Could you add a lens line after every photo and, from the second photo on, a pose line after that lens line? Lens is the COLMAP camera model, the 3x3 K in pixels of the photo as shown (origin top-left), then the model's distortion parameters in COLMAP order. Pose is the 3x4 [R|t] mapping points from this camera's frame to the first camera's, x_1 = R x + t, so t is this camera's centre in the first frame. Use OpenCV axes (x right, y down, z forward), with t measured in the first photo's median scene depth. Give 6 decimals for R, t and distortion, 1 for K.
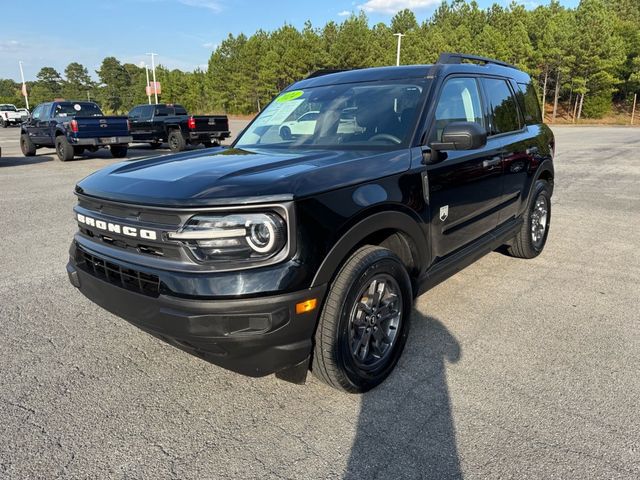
lens RADIAL K [[459.8, 0, 324.9], [0, 459.8, 241.5], [0, 0, 1]] dist [0.027433, -0.030335]
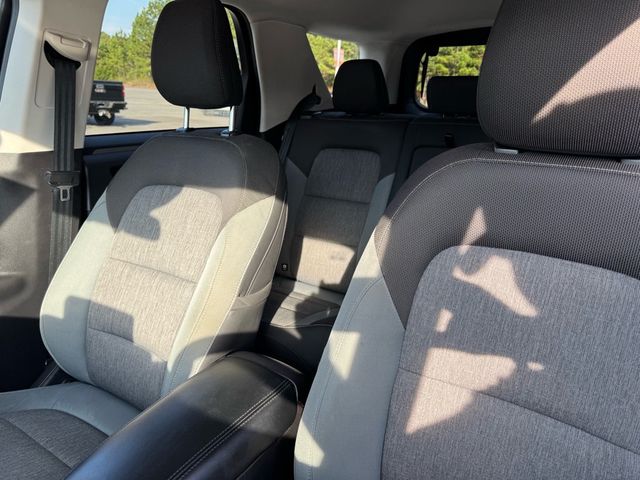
lens RADIAL K [[459.8, 0, 323.1], [0, 459.8, 237.4], [0, 0, 1]] dist [0.027433, -0.030335]
pose [[0.991344, 0.021638, 0.129497, 0.029669], [-0.025891, 0.999176, 0.031249, -0.042206], [-0.128714, -0.034331, 0.991087, 0.167224]]
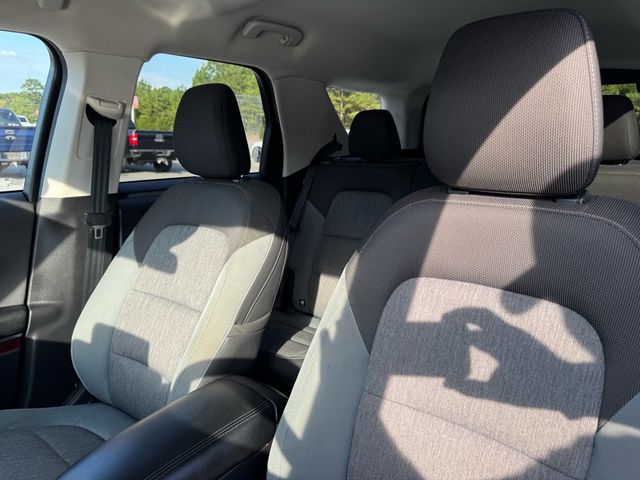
lens RADIAL K [[459.8, 0, 321.8], [0, 459.8, 237.8], [0, 0, 1]] dist [0.027433, -0.030335]
pose [[0.999120, 0.035934, 0.021614, 0.035520], [-0.034678, 0.997833, -0.055914, -0.041660], [-0.023576, 0.055116, 0.998202, 0.162257]]
